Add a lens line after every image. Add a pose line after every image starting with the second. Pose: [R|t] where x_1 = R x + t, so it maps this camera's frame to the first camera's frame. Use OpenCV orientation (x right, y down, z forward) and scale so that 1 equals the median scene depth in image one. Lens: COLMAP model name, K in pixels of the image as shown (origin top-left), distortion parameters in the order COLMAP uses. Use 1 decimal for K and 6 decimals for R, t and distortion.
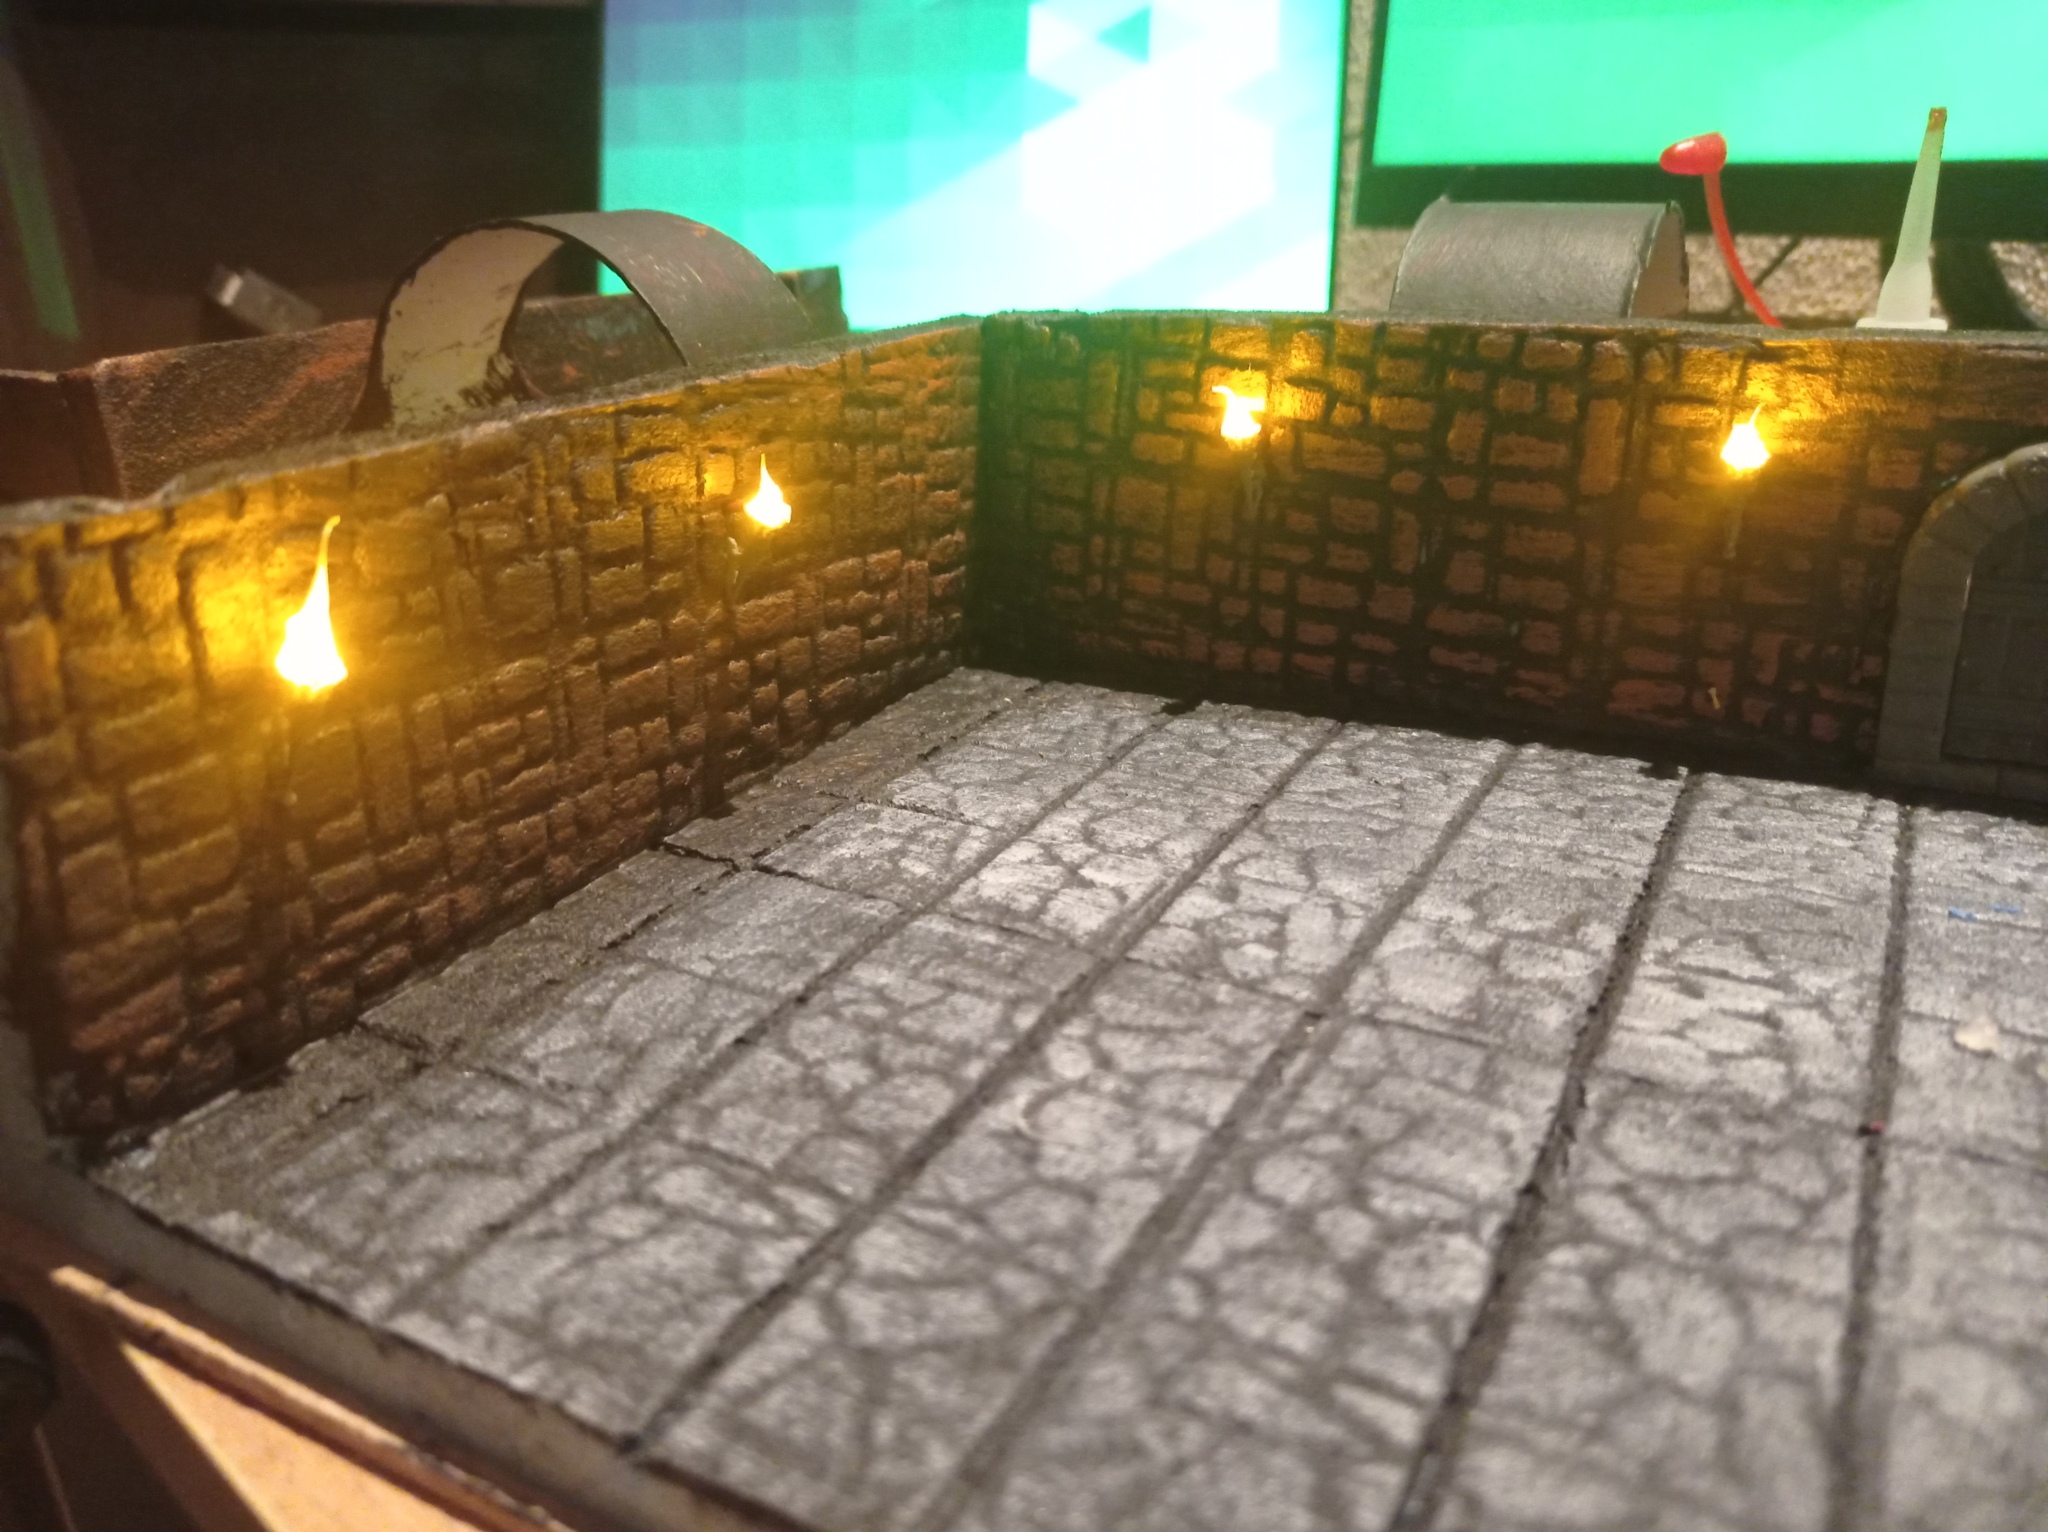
lens RADIAL K [[1583.5, 0, 1024.0], [0, 1583.5, 766.0], [0, 0, 1]] dist [0.065201, -0.162636]
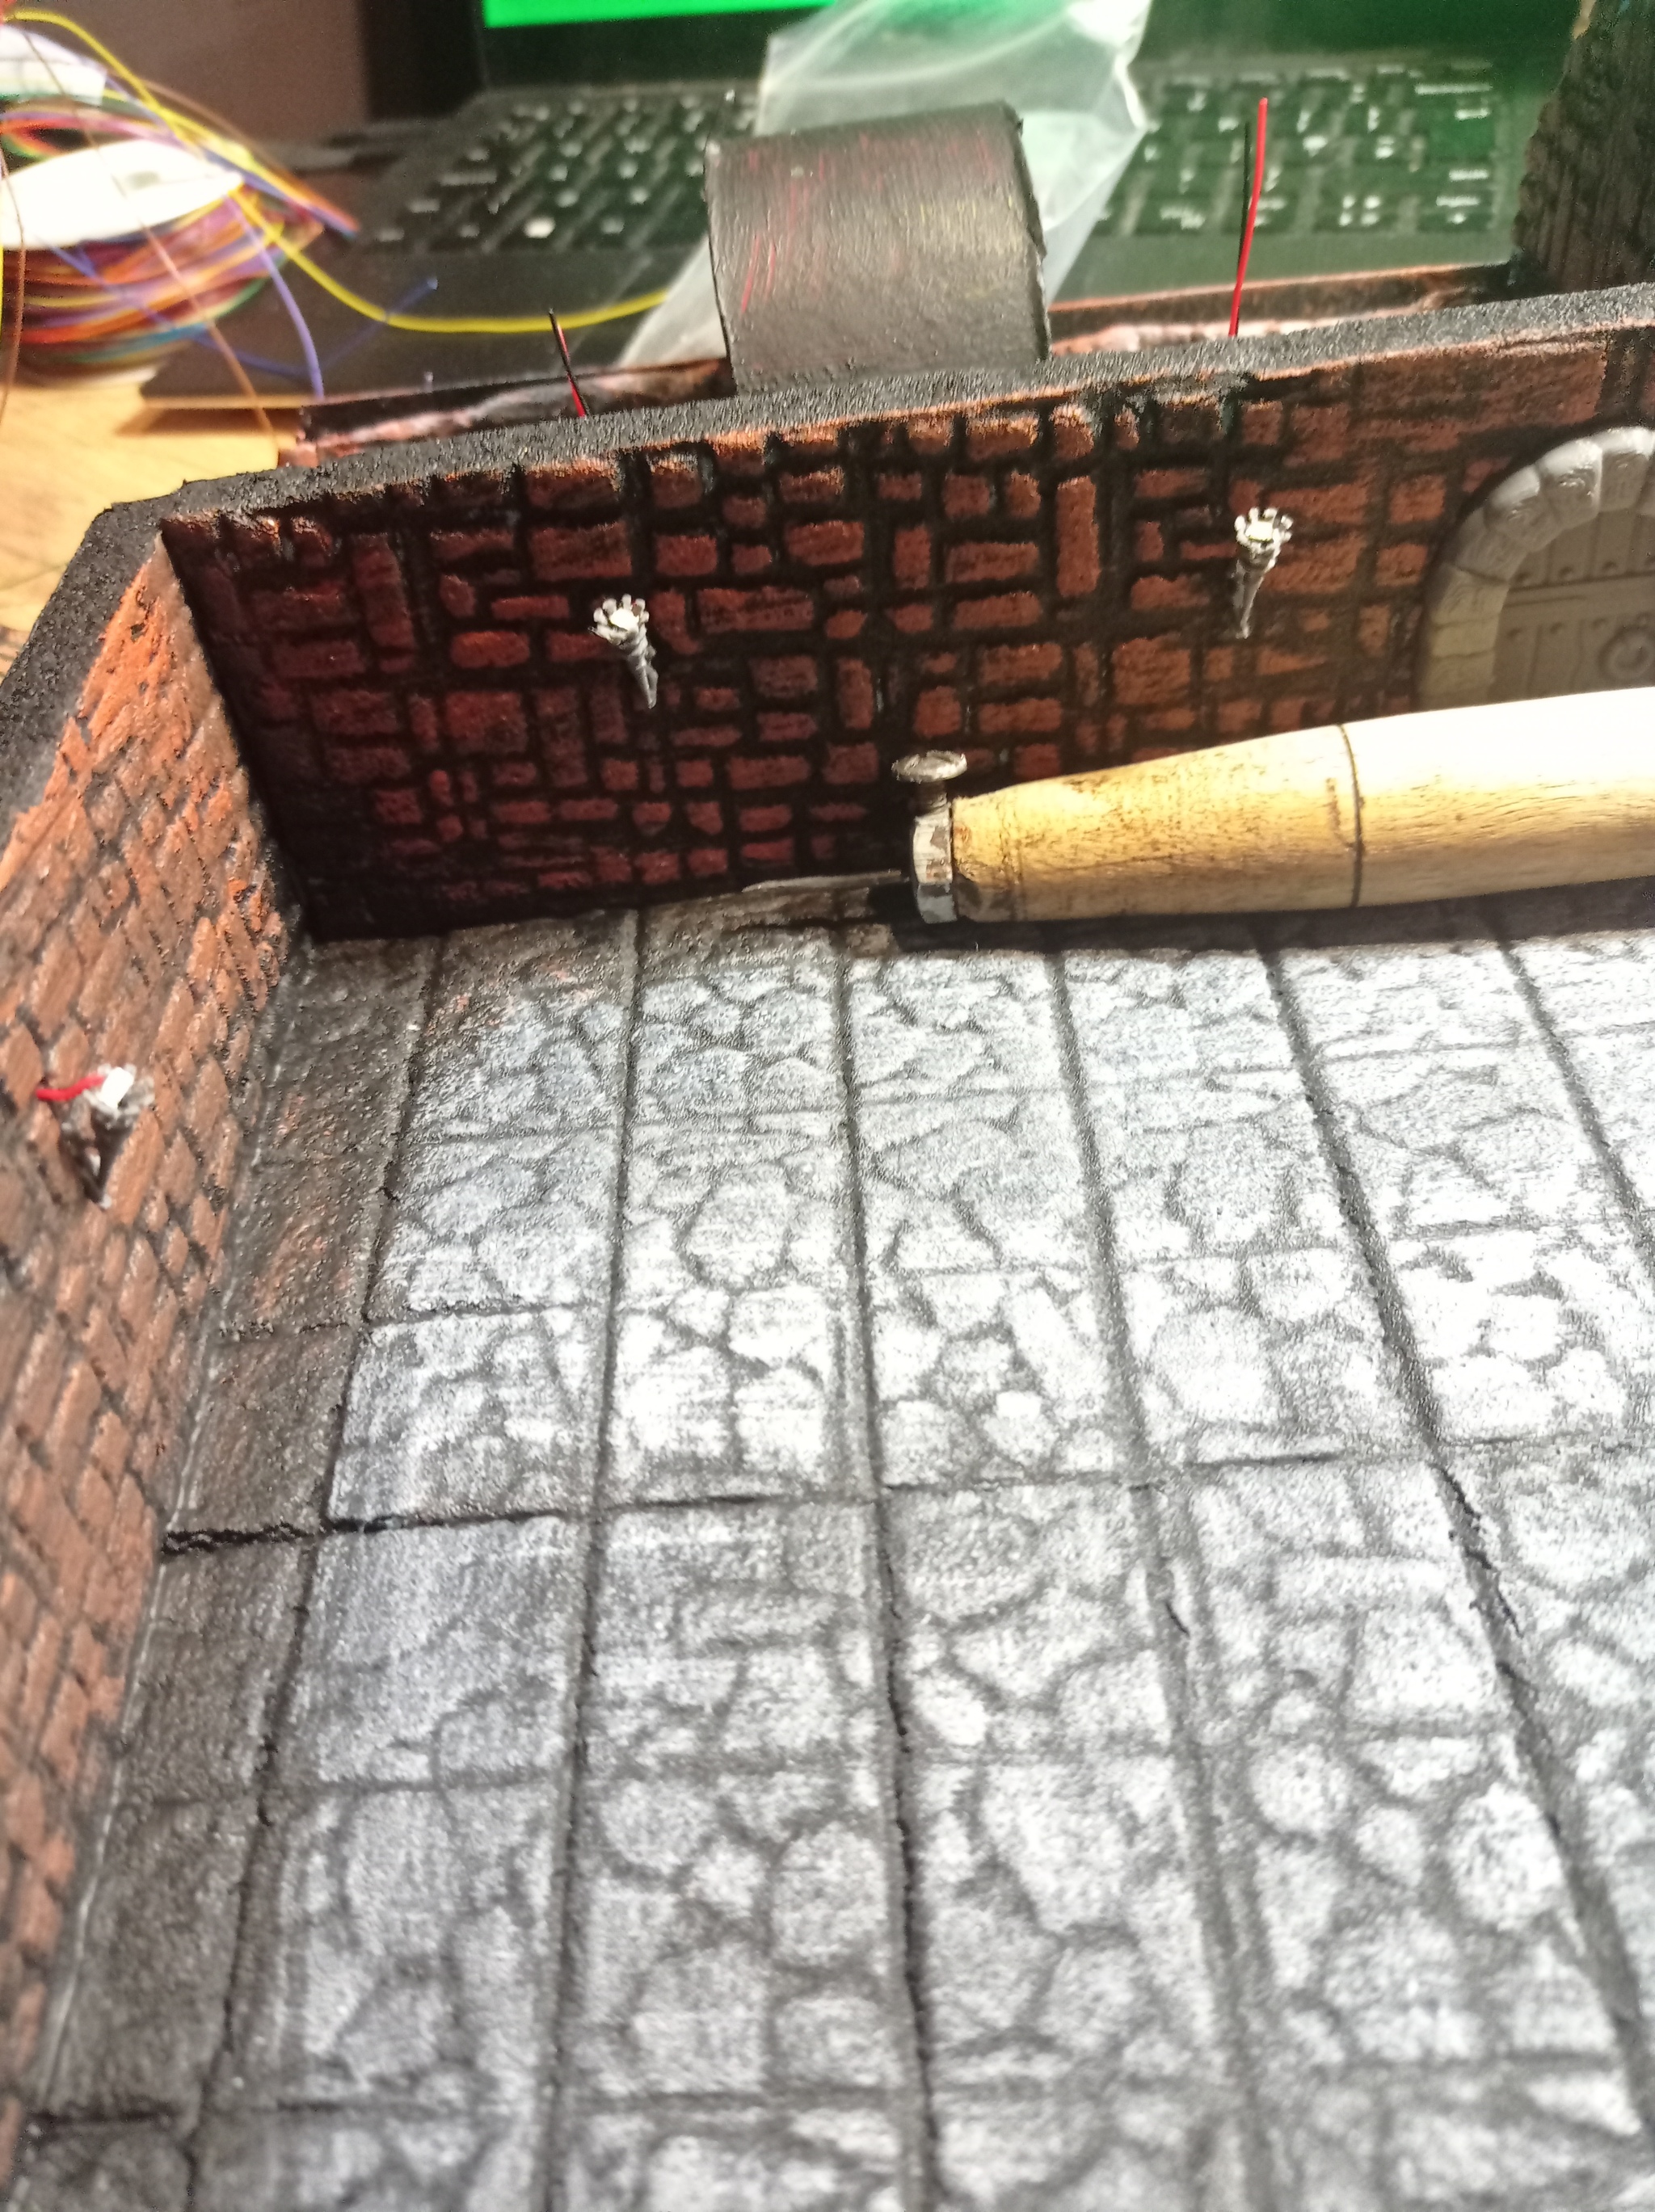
lens RADIAL K [[1710.5, 0, 827.5], [0, 1710.5, 1106.0], [0, 0, 1]] dist [0.065201, -0.162636]
pose [[0.857949, -0.415887, 0.301598, -0.150729], [0.272802, 0.866273, 0.418510, -0.436026], [-0.435319, -0.276784, 0.856673, 0.305935]]
